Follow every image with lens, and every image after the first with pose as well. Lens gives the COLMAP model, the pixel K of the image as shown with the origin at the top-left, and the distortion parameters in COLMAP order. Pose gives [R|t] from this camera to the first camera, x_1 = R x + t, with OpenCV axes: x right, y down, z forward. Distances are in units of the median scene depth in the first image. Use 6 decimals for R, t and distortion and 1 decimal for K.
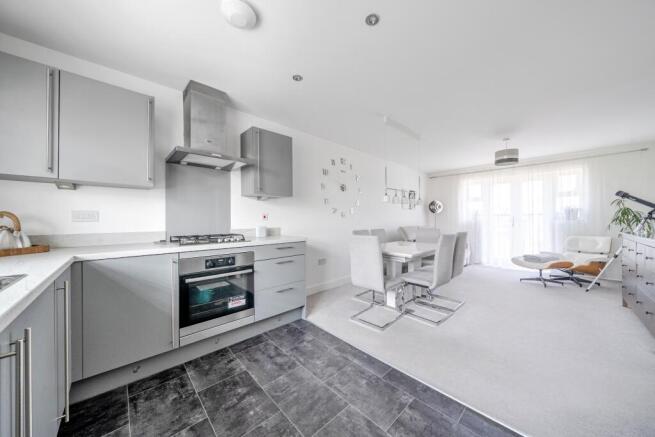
lens RADIAL K [[226.1, 0, 326.5], [0, 226.1, 218.6], [0, 0, 1]] dist [-0.002147, 0.000002]
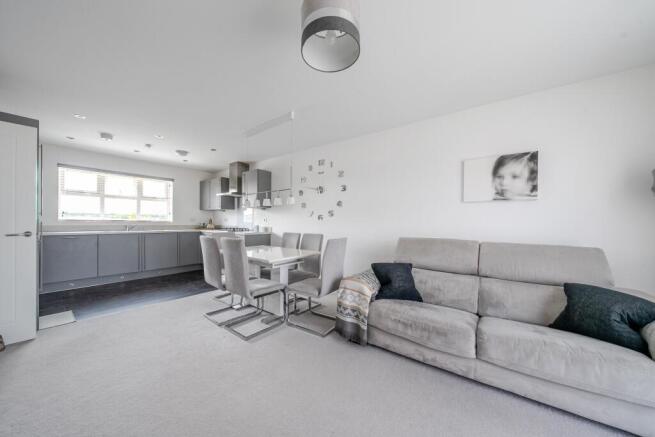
lens RADIAL K [[226.1, 0, 329.1], [0, 226.1, 224.0], [0, 0, 1]] dist [-0.002147, 0.000002]
pose [[0.140762, 0.015468, -0.989923, 2.676871], [-0.009356, 0.999854, 0.014292, -0.009187], [0.989999, 0.007249, 0.140886, 2.311492]]
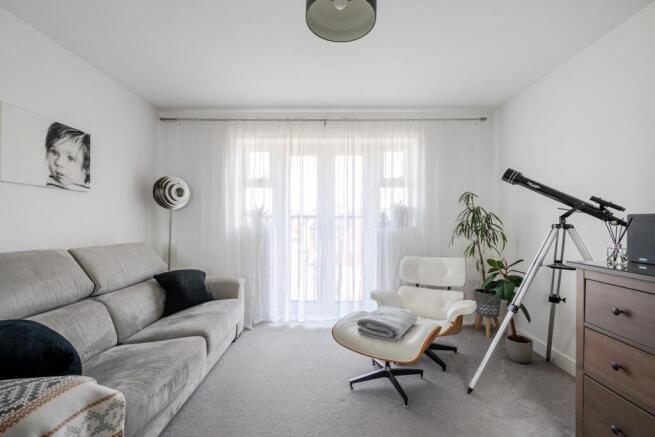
lens RADIAL K [[293.7, 0, 321.7], [0, 293.7, 221.0], [0, 0, 1]] dist [-0.002933, -0.000335]
pose [[0.708757, 0.011238, 0.705363, 1.257462], [-0.011410, 0.999925, -0.004466, -0.012194], [-0.705360, -0.004882, 0.708832, 1.860771]]
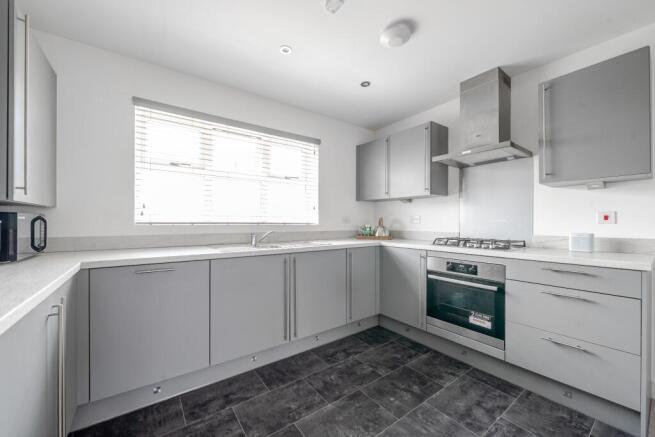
lens RADIAL K [[253.6, 0, 322.2], [0, 253.6, 221.8], [0, 0, 1]] dist [-0.019103, 0.001463]
pose [[-0.140059, 0.005052, -0.990130, 0.574024], [0.000376, 0.999987, 0.005049, -0.001028], [0.990143, 0.000335, -0.140059, 0.526476]]
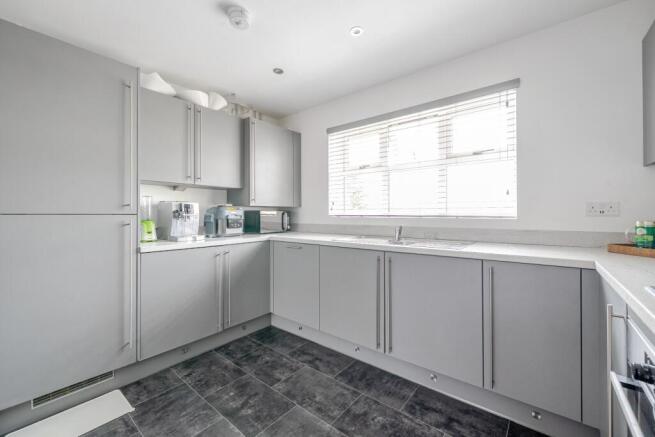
lens RADIAL K [[272.6, 0, 318.7], [0, 272.6, 208.3], [0, 0, 1]] dist [0.037631, -0.000303]
pose [[-0.994446, 0.002303, -0.105219, -0.382461], [0.004722, 0.999730, -0.022748, 0.005050], [0.105139, -0.023119, -0.994189, 1.502925]]
